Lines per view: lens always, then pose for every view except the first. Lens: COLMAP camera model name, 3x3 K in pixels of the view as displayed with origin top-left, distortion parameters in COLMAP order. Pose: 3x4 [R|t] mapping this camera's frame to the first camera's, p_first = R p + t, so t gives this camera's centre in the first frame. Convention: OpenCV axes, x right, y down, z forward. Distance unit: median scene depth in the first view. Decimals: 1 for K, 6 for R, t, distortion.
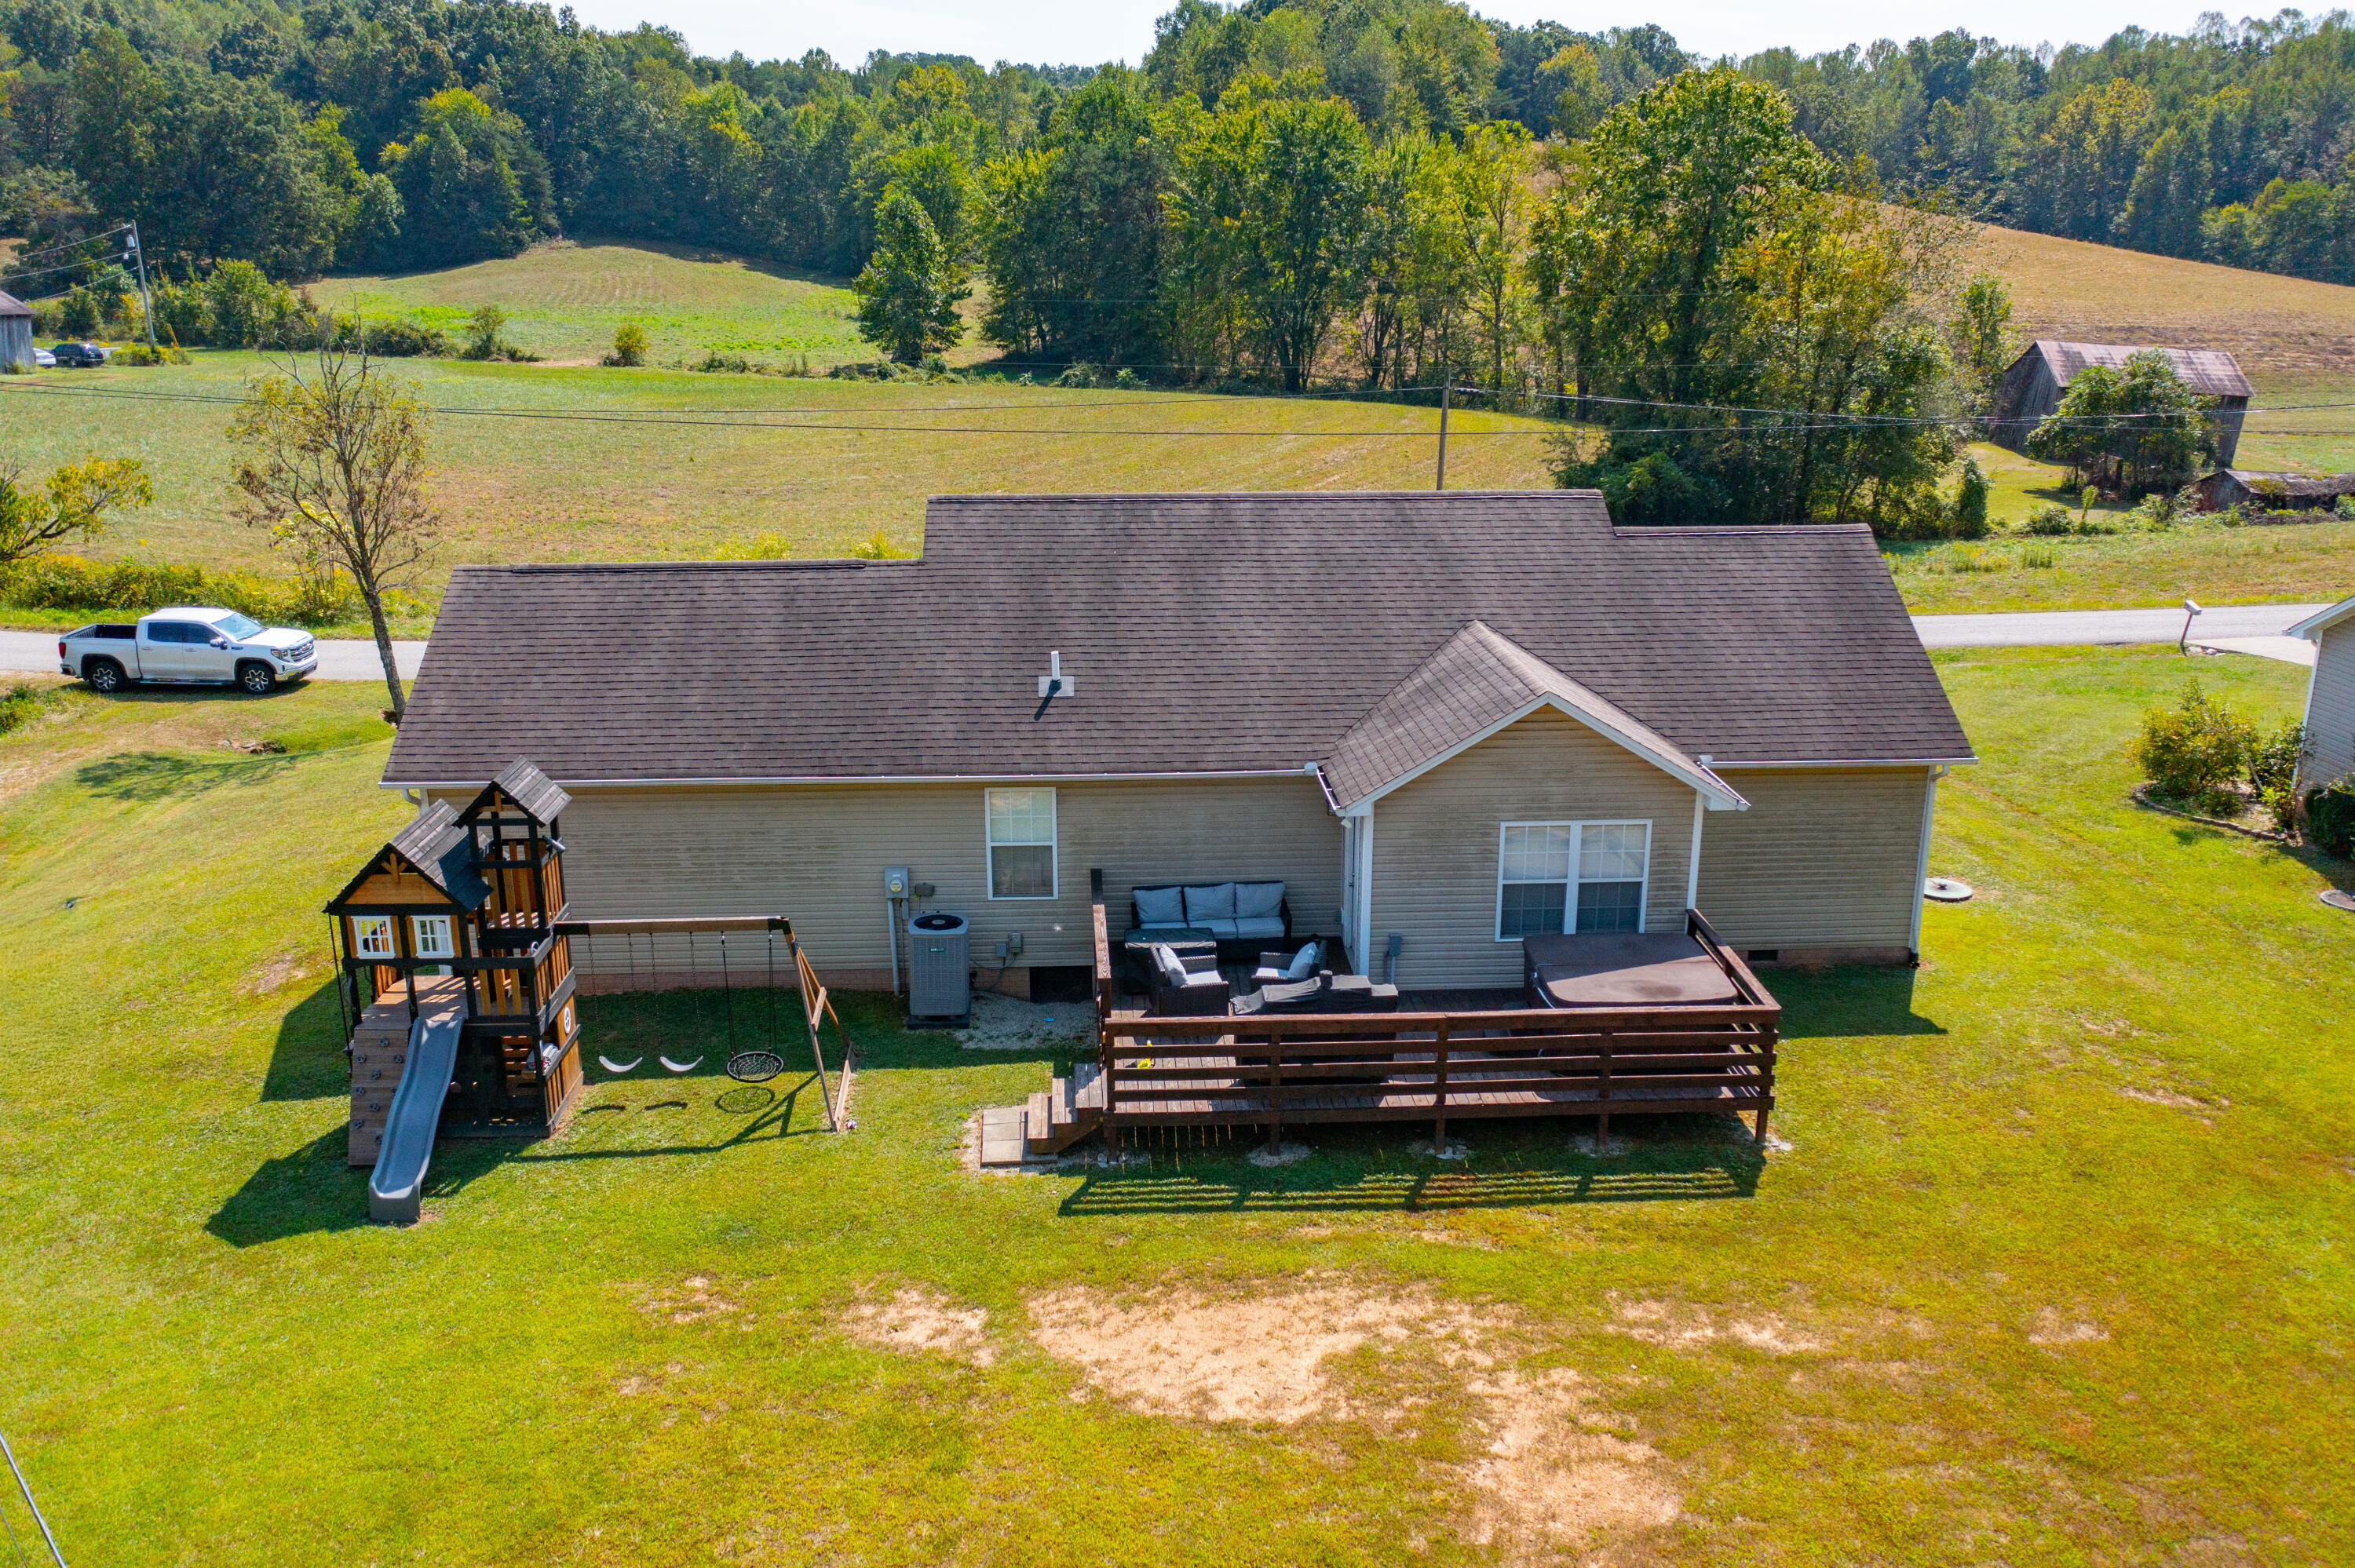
lens RADIAL K [[1857.2, 0, 1172.2], [0, 1857.2, 777.8], [0, 0, 1]] dist [-0.020208, 0.014059]
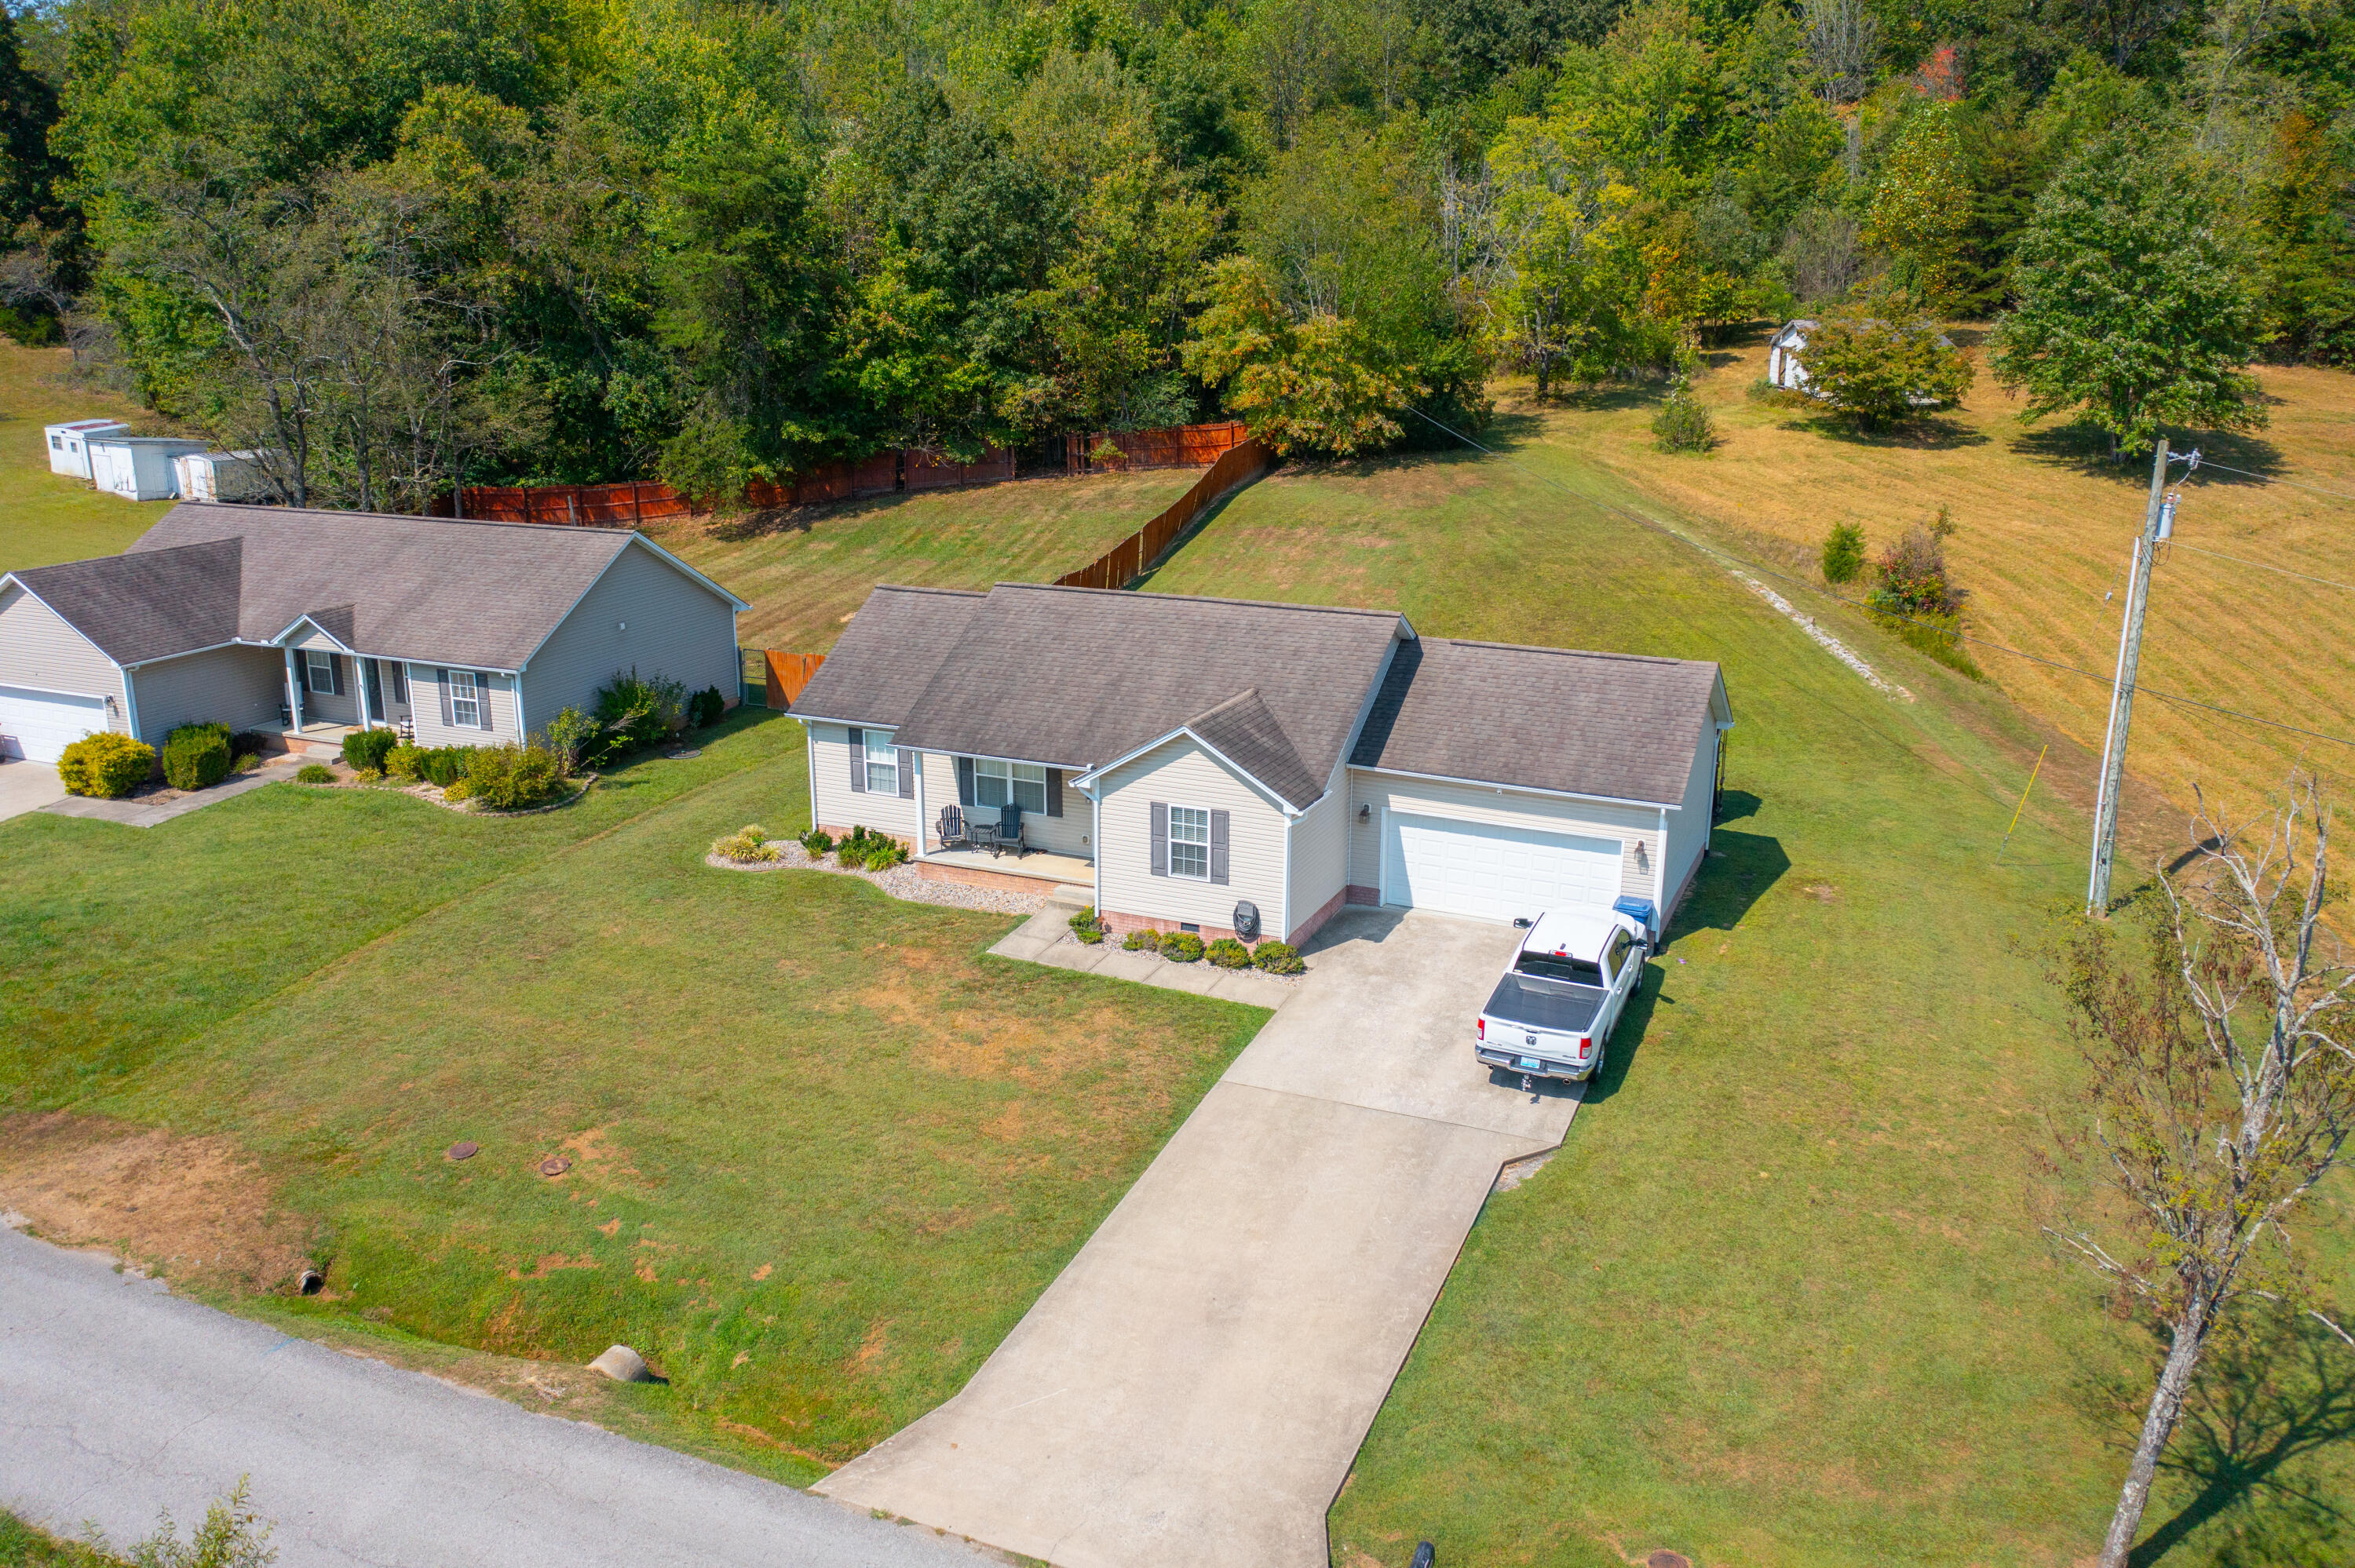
lens RADIAL K [[1857.2, 0, 1175.5], [0, 1857.2, 792.8], [0, 0, 1]] dist [-0.020208, 0.014059]
pose [[-0.894285, -0.122959, 0.430273, -0.706175], [0.124758, 0.854883, 0.503598, -0.901553], [-0.429755, 0.504040, -0.749169, 2.556266]]
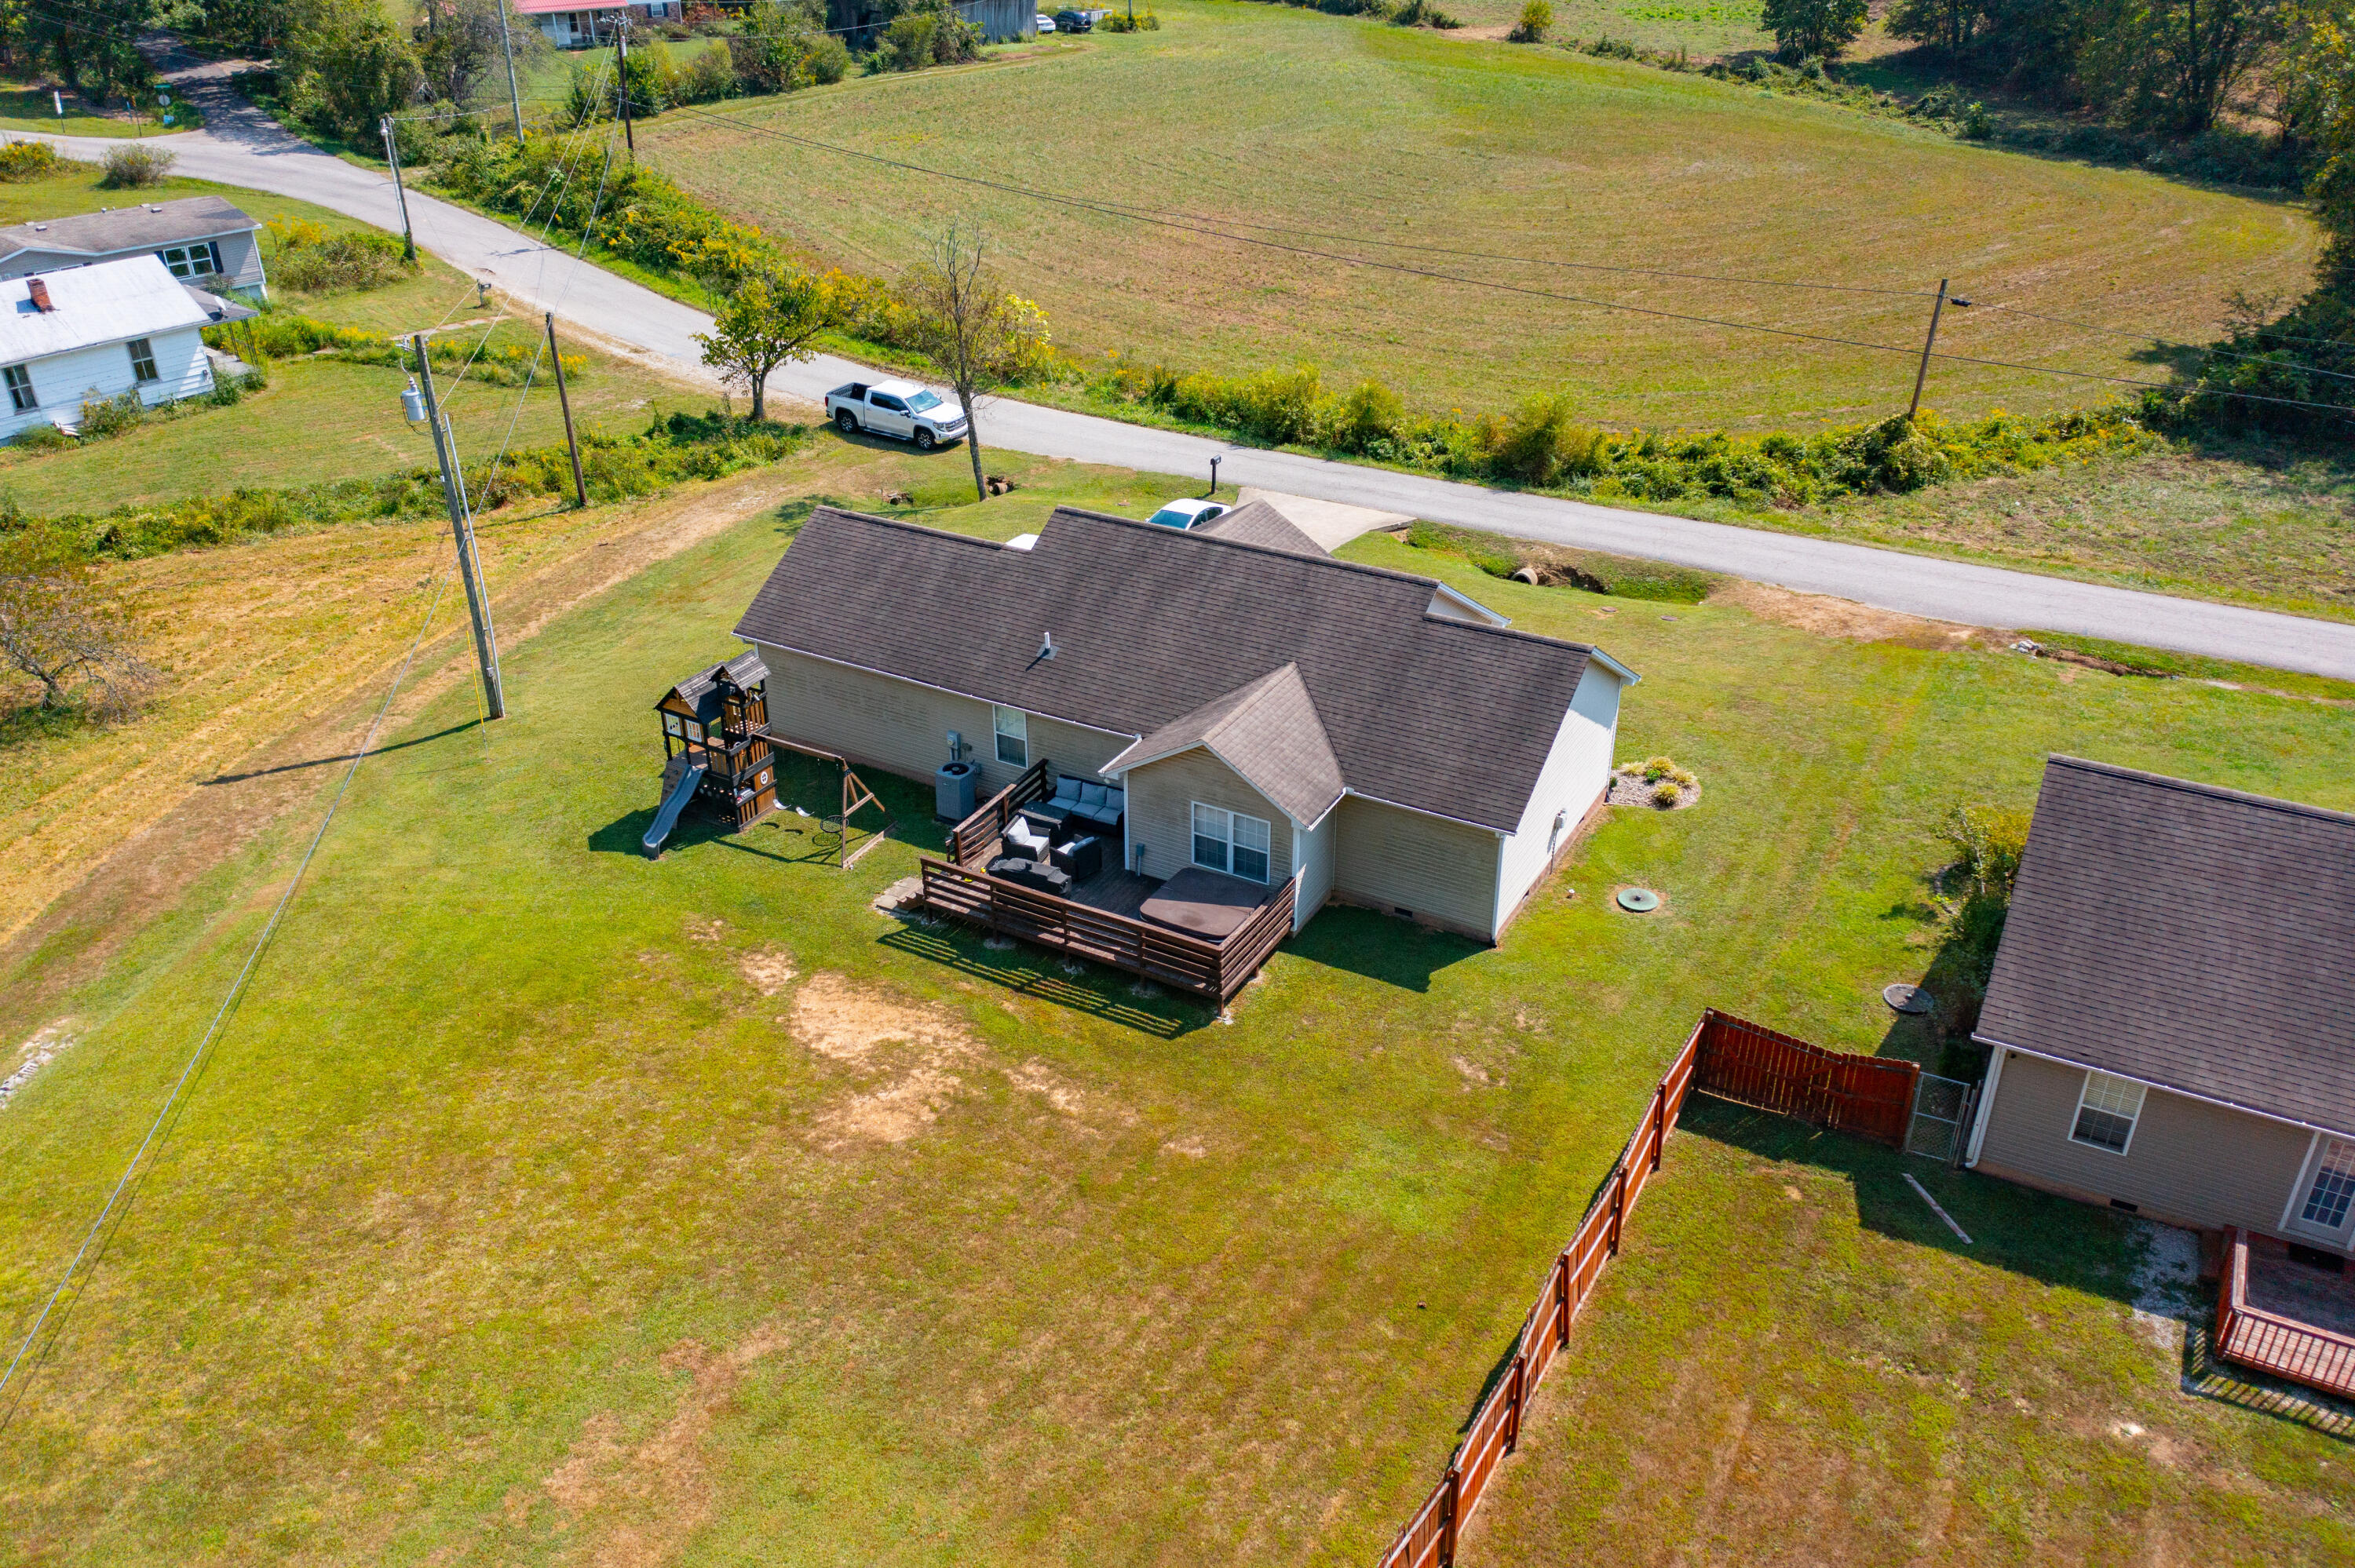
lens RADIAL K [[1857.2, 0, 1169.1], [0, 1857.2, 783.9], [0, 0, 1]] dist [-0.020208, 0.014059]
pose [[0.846362, 0.253855, -0.468218, 0.900280], [-0.143092, 0.955163, 0.259206, -0.407203], [0.513026, -0.152383, 0.844739, -0.441344]]
